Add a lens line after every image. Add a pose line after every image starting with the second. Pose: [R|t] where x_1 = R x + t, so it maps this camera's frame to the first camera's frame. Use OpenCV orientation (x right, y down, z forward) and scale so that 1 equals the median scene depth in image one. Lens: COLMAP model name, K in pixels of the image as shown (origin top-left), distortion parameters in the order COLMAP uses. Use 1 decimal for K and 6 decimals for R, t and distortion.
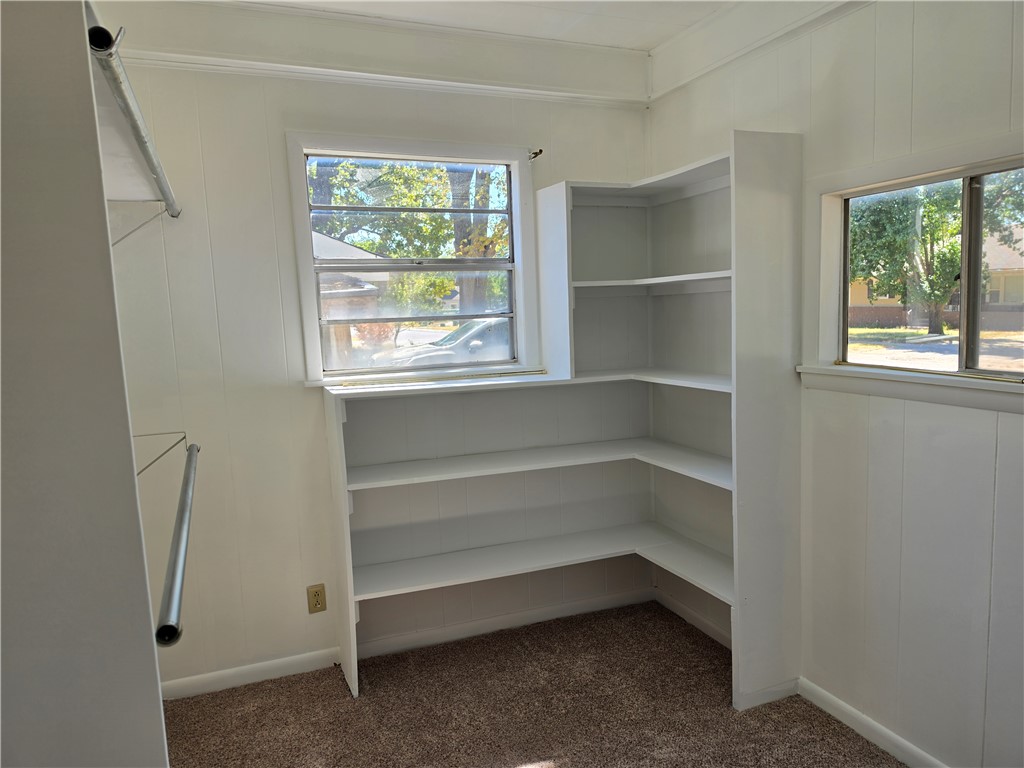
lens RADIAL K [[712.3, 0, 511.2], [0, 712.3, 383.1], [0, 0, 1]] dist [0.060108, -0.085282]
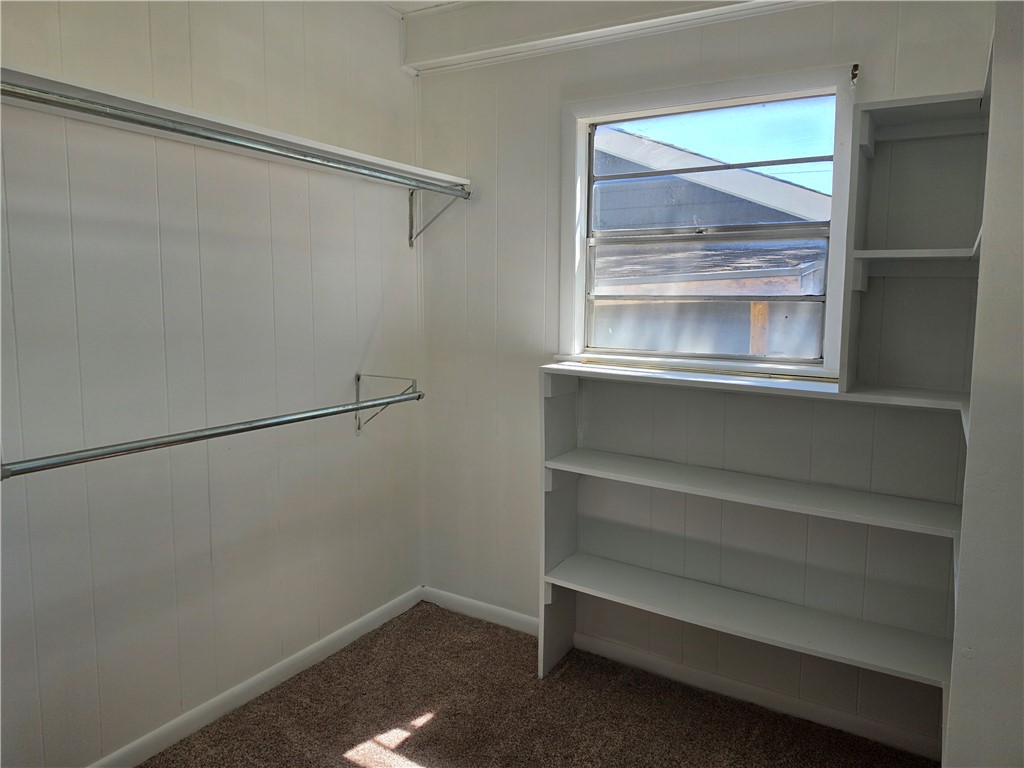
lens RADIAL K [[712.3, 0, 508.3], [0, 712.3, 382.8], [0, 0, 1]] dist [0.060108, -0.085282]
pose [[0.576044, 0.131516, -0.806769, 0.473555], [-0.126161, 0.989450, 0.071215, -0.024570], [0.807624, 0.060760, 0.586559, 0.348152]]
